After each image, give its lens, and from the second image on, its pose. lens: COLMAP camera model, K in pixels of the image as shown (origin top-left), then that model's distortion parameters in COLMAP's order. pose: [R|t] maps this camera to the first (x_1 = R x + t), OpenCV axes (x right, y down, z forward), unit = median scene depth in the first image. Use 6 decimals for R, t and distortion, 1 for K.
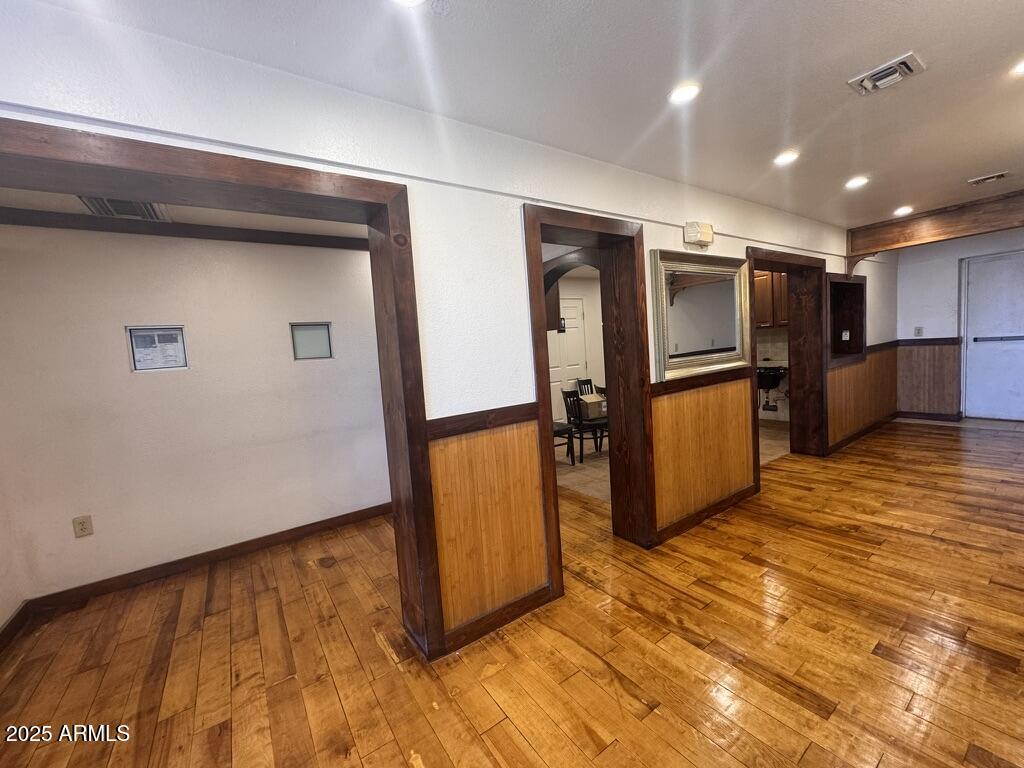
lens RADIAL K [[409.9, 0, 510.8], [0, 409.9, 382.0], [0, 0, 1]] dist [-0.005680, 0.000559]
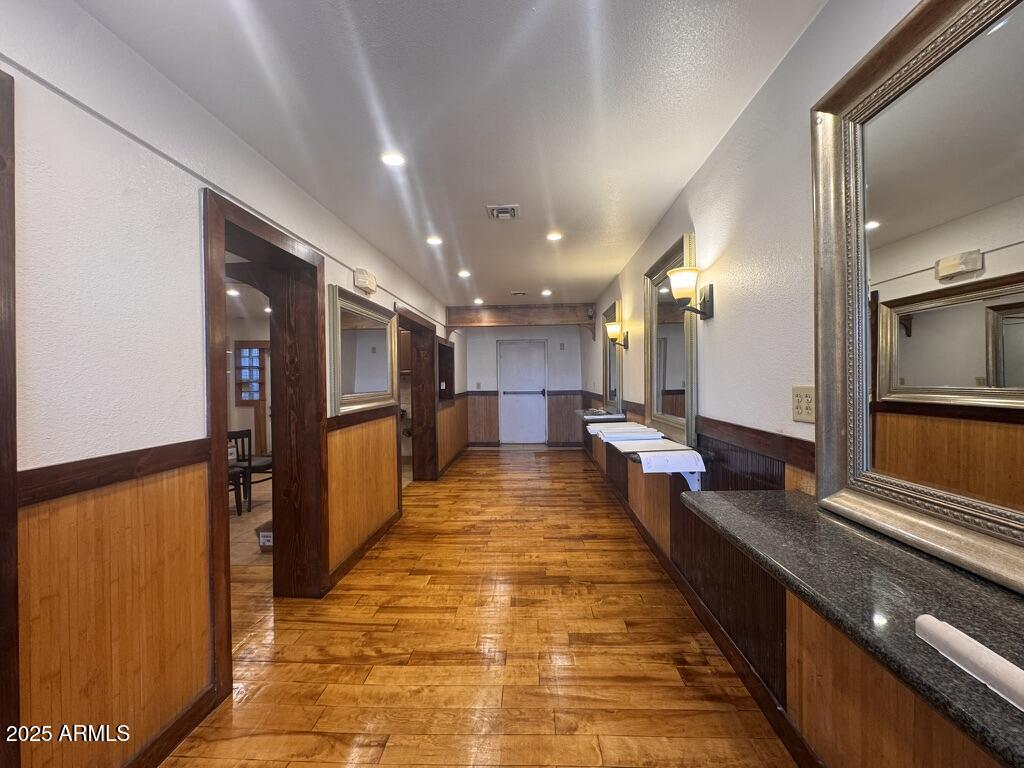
lens RADIAL K [[409.9, 0, 510.8], [0, 409.9, 382.0], [0, 0, 1]] dist [-0.005680, 0.000559]
pose [[0.609614, 0.061885, 0.790279, -0.164935], [0.032487, 0.994160, -0.102911, 0.033579], [-0.792032, 0.088410, 0.604044, 0.061547]]
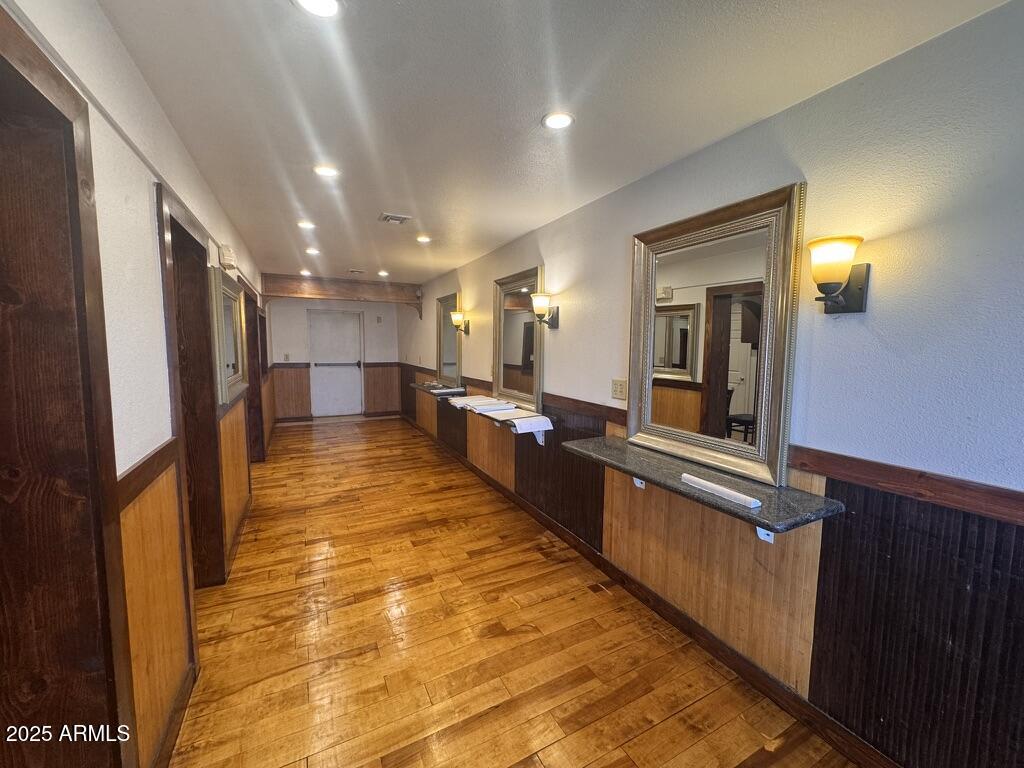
lens RADIAL K [[409.9, 0, 510.8], [0, 409.9, 382.0], [0, 0, 1]] dist [-0.005680, 0.000559]
pose [[0.127474, -0.016791, 0.991700, -0.508155], [0.061479, 0.998068, 0.008997, -0.019807], [-0.989935, 0.059822, 0.128260, 0.205900]]
